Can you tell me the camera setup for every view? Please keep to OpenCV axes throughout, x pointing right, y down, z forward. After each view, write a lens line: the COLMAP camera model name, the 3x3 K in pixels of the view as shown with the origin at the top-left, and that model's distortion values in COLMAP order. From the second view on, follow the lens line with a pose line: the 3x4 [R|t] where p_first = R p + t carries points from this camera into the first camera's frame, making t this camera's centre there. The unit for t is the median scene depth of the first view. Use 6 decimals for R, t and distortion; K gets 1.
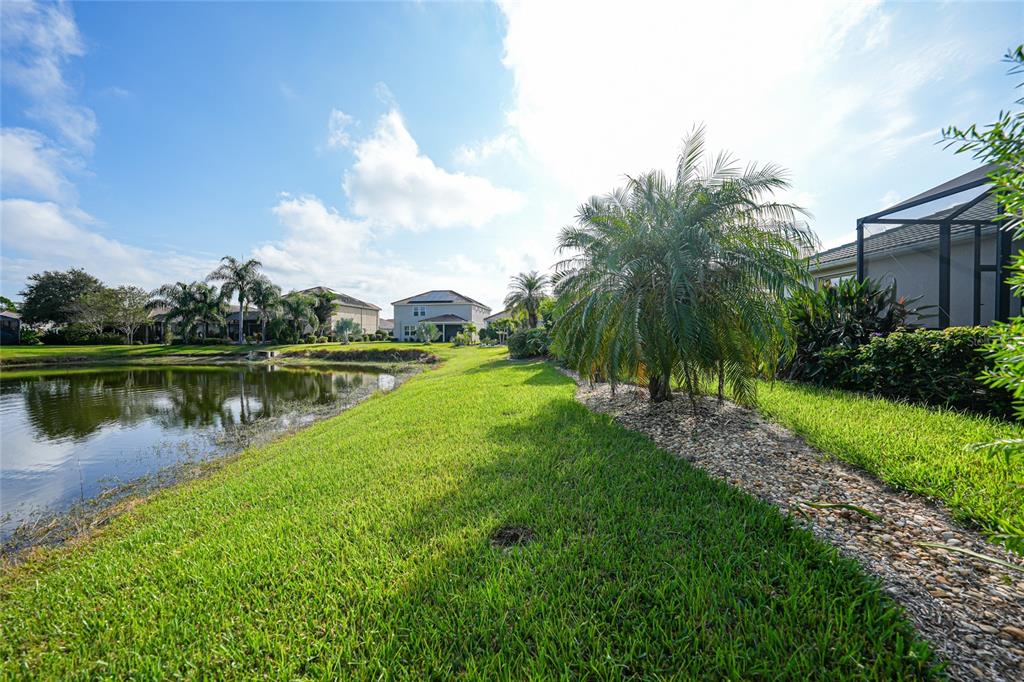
lens RADIAL K [[356.1, 0, 511.7], [0, 356.1, 338.7], [0, 0, 1]] dist [-0.028308, 0.006754]
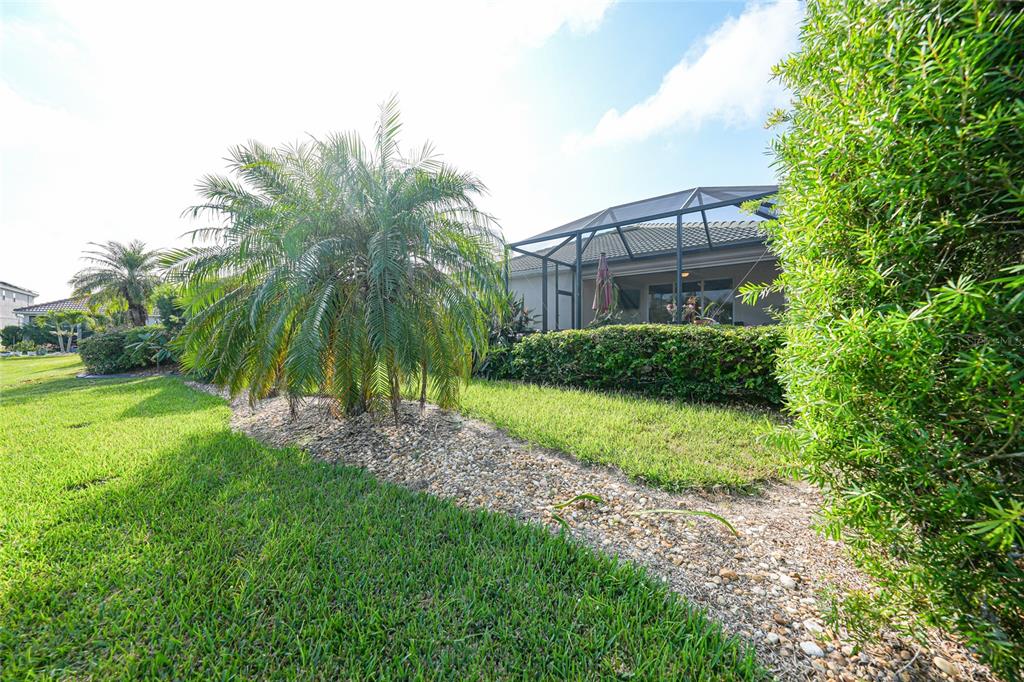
lens RADIAL K [[356.1, 0, 511.7], [0, 356.1, 338.7], [0, 0, 1]] dist [-0.028308, 0.006754]
pose [[0.634456, -0.009852, 0.772896, -0.001428], [0.011318, 0.999930, 0.003455, -0.003403], [-0.772876, 0.006556, 0.634523, 0.205131]]
